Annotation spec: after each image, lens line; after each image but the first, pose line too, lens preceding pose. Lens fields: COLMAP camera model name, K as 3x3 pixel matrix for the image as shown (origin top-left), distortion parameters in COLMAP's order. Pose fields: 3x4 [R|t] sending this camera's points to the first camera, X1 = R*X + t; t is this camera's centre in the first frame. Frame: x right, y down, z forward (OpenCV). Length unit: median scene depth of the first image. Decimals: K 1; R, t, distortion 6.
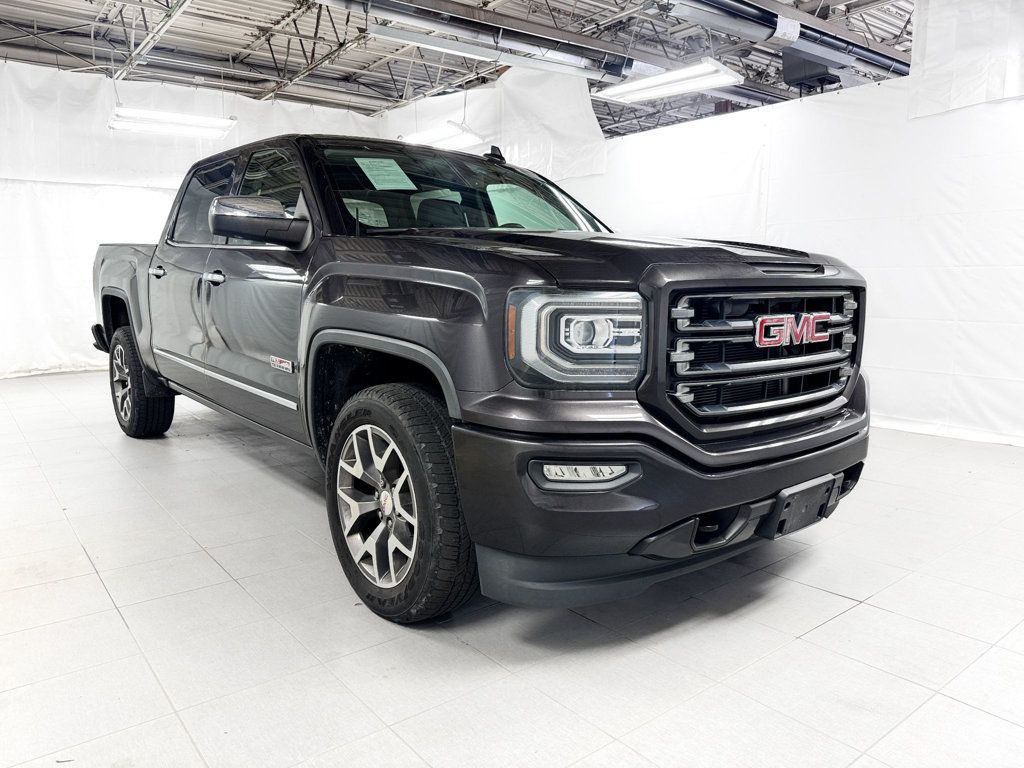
lens RADIAL K [[735.0, 0, 512.0], [0, 735.0, 384.0], [0, 0, 1]] dist [0.003153, -0.004659]
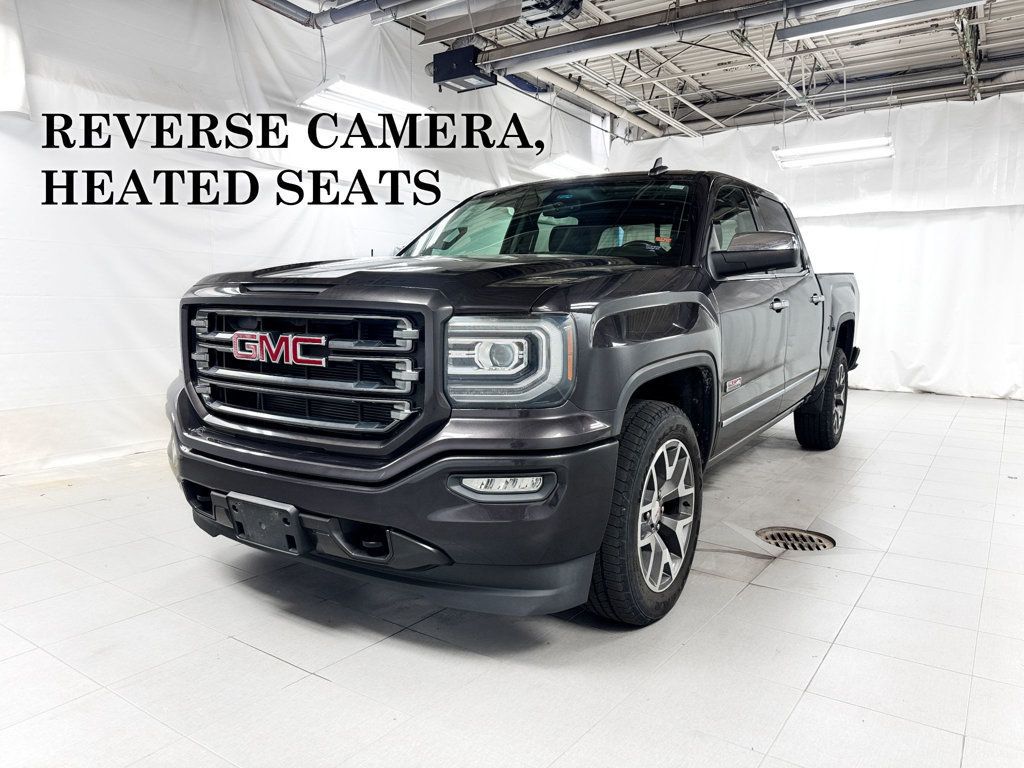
lens RADIAL K [[735.0, 0, 512.0], [0, 735.0, 384.0], [0, 0, 1]] dist [0.003153, -0.004659]
pose [[0.289149, 0.115137, -0.950335, 1.418441], [-0.147914, 0.986192, 0.074477, -0.146077], [0.945788, 0.119033, 0.302187, 0.986441]]
